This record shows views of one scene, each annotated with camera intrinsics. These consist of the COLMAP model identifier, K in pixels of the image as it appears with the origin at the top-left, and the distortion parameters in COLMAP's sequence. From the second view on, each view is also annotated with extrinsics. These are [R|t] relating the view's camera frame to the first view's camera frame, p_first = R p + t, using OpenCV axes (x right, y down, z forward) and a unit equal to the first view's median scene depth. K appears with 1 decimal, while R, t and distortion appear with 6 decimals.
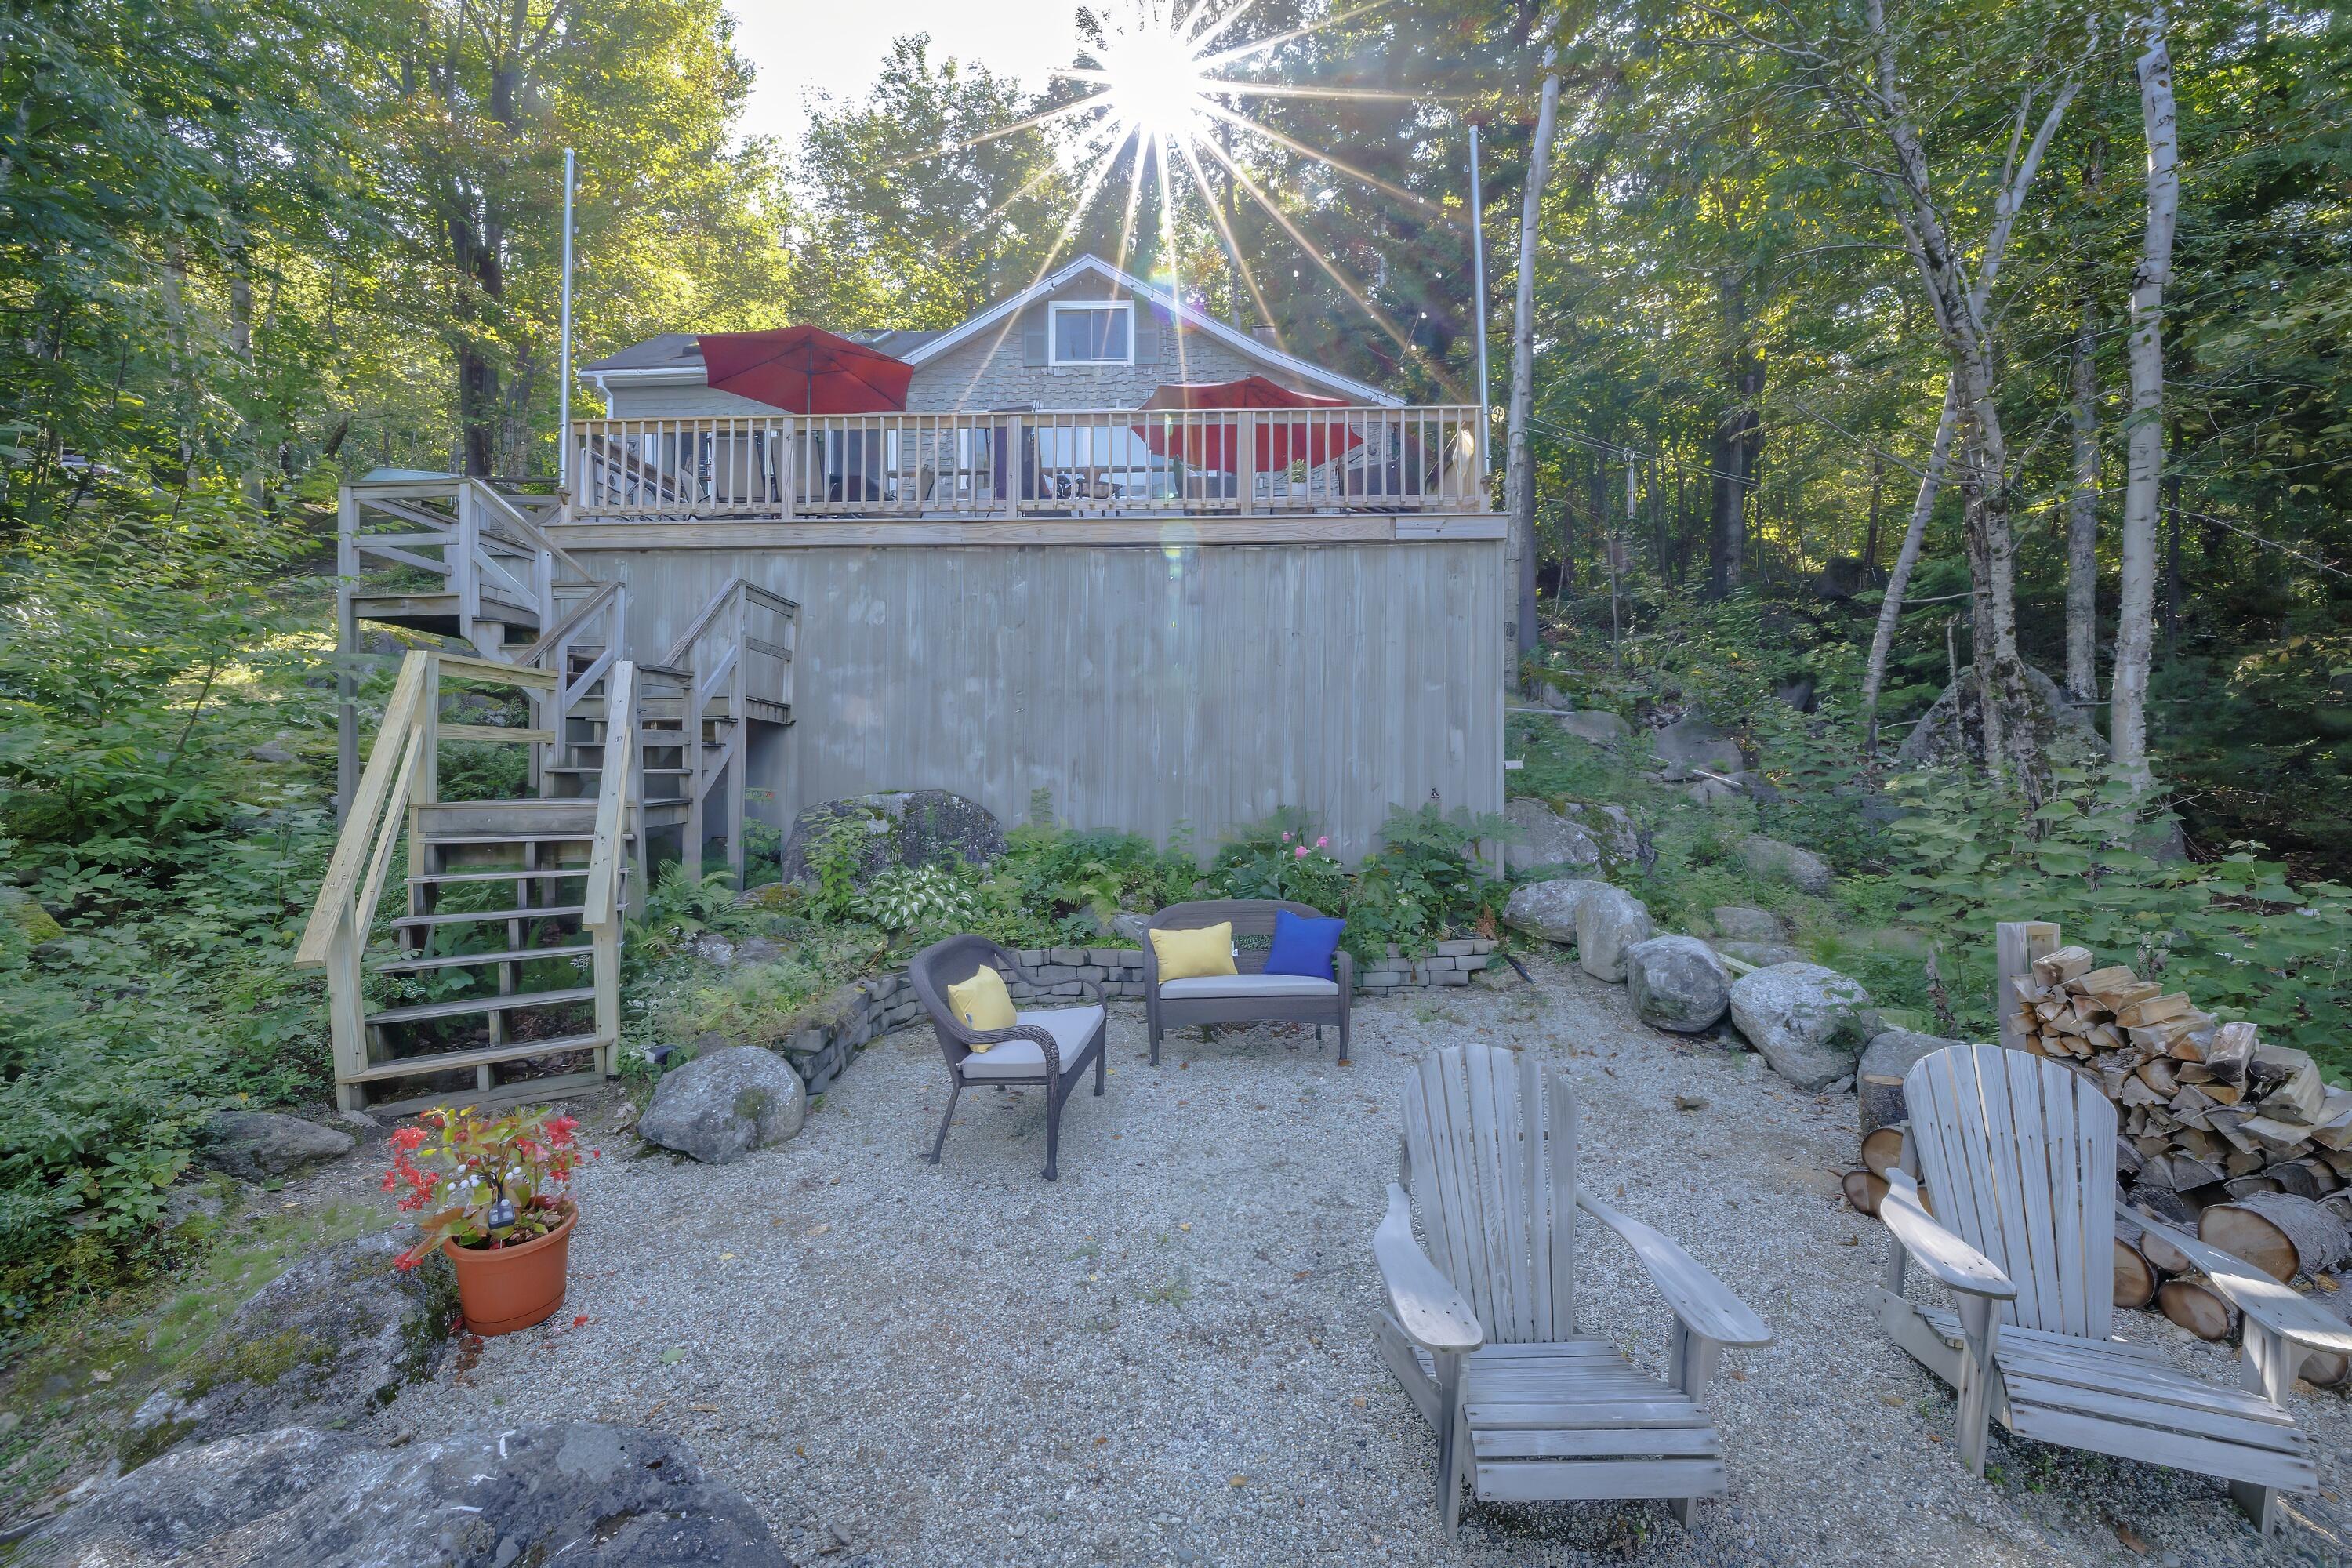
lens RADIAL K [[995.1, 0, 1172.7], [0, 995.1, 770.7], [0, 0, 1]] dist [-0.002096, -0.000096]
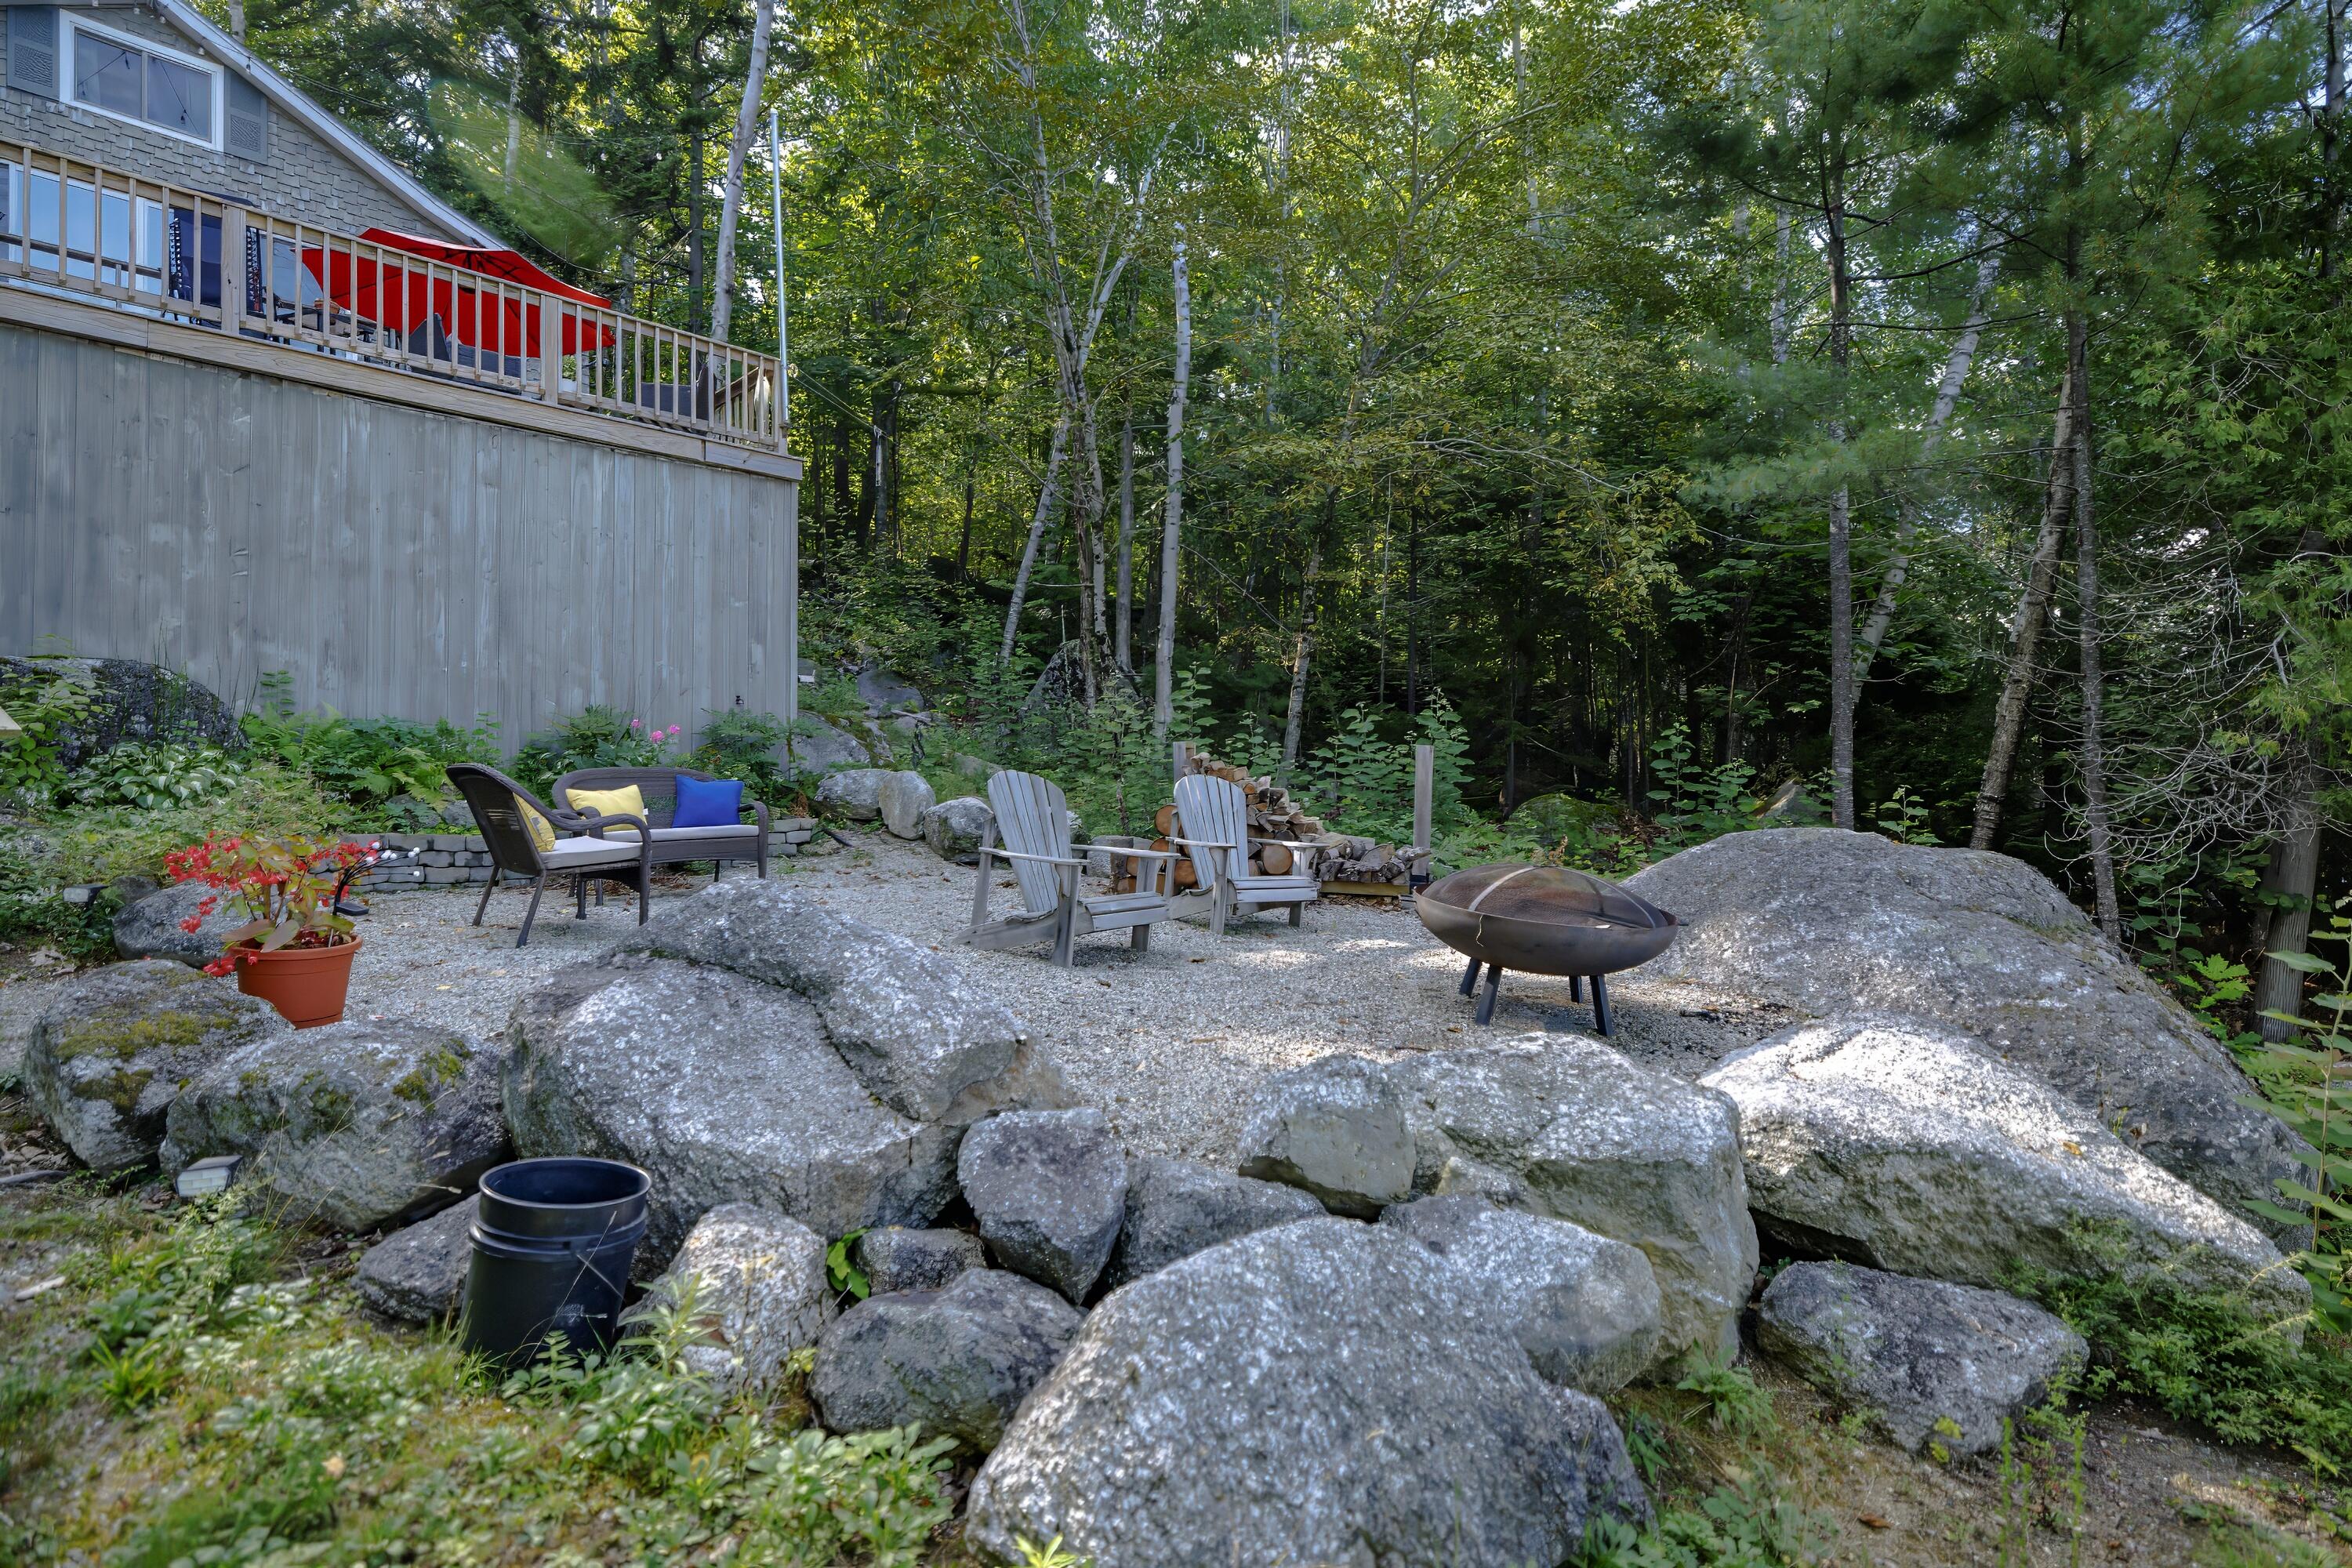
lens RADIAL K [[1098.1, 0, 1176.0], [0, 1098.1, 784.0], [0, 0, 1]] dist [-0.005179, -0.000053]
pose [[0.662116, -0.004611, 0.749387, -0.320199], [-0.007497, 0.999890, 0.012776, 0.093835], [-0.749364, -0.014078, 0.662009, -0.164413]]
